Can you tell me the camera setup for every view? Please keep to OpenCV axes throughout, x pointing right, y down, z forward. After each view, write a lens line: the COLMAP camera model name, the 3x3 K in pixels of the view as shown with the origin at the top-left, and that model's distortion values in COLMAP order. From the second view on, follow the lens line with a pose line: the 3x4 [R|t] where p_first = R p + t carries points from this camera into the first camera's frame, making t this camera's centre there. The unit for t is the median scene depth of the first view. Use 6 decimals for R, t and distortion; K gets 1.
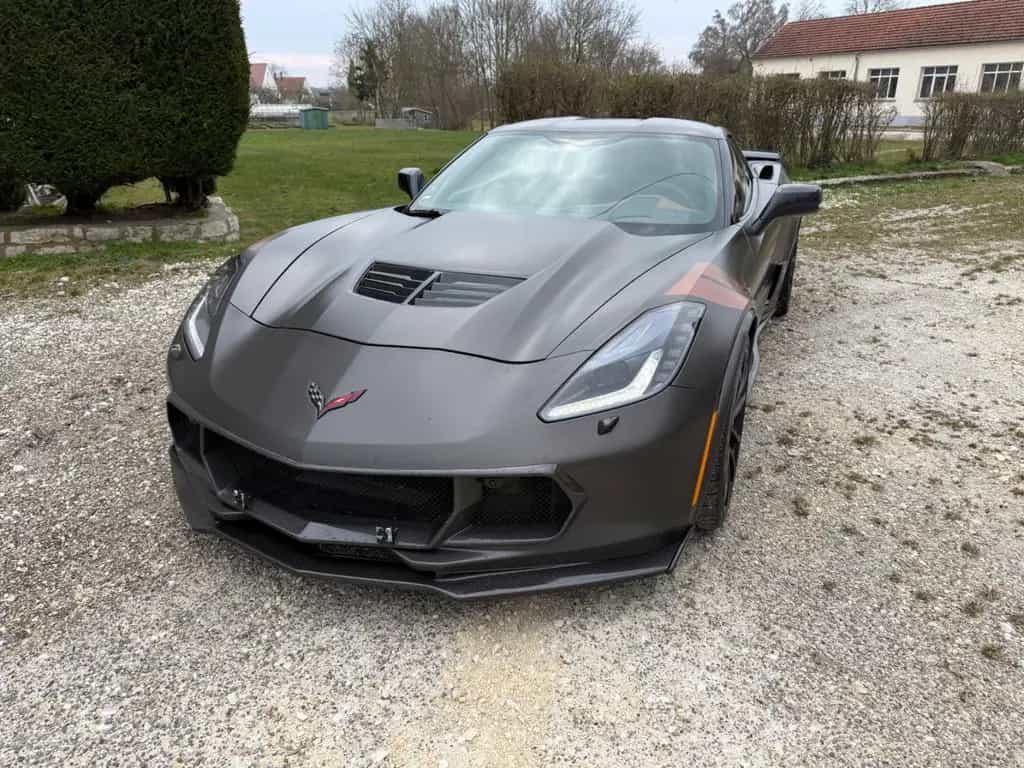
lens RADIAL K [[795.9, 0, 513.2], [0, 795.9, 356.4], [0, 0, 1]] dist [-0.001912, -0.001793]
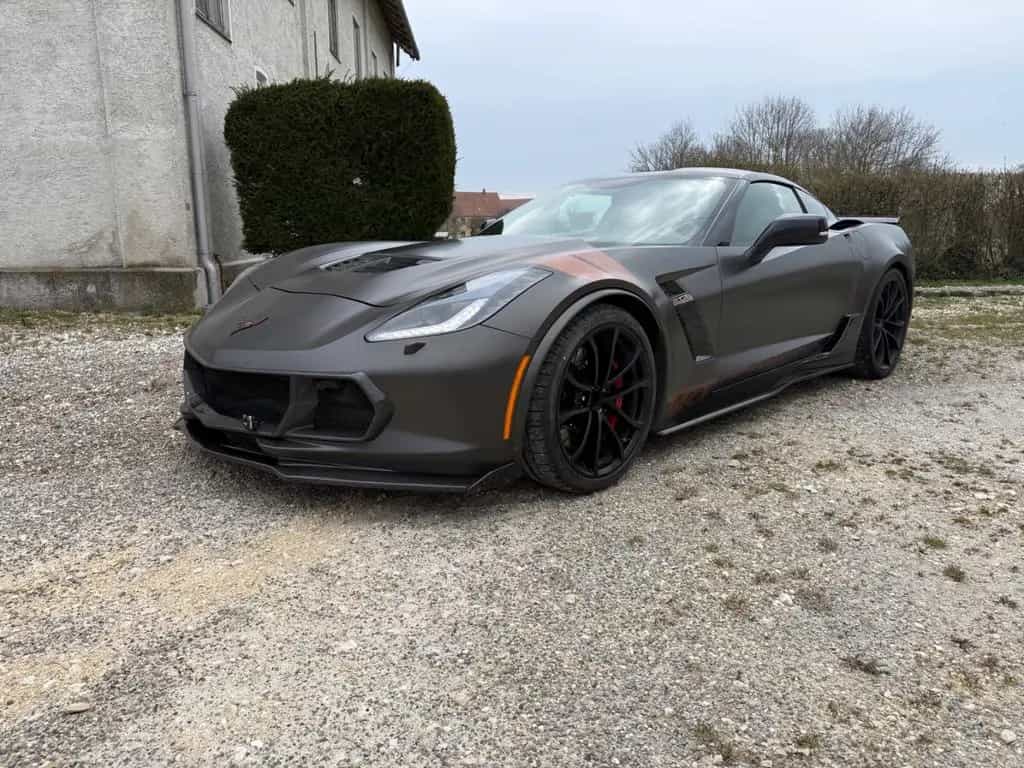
lens RADIAL K [[777.1, 0, 504.9], [0, 777.1, 380.5], [0, 0, 1]] dist [0.081564, -0.125348]
pose [[0.917240, 0.066905, -0.392676, 0.488437], [-0.120776, 0.986100, -0.114103, 0.172406], [0.379583, 0.152085, 0.912571, -0.007408]]
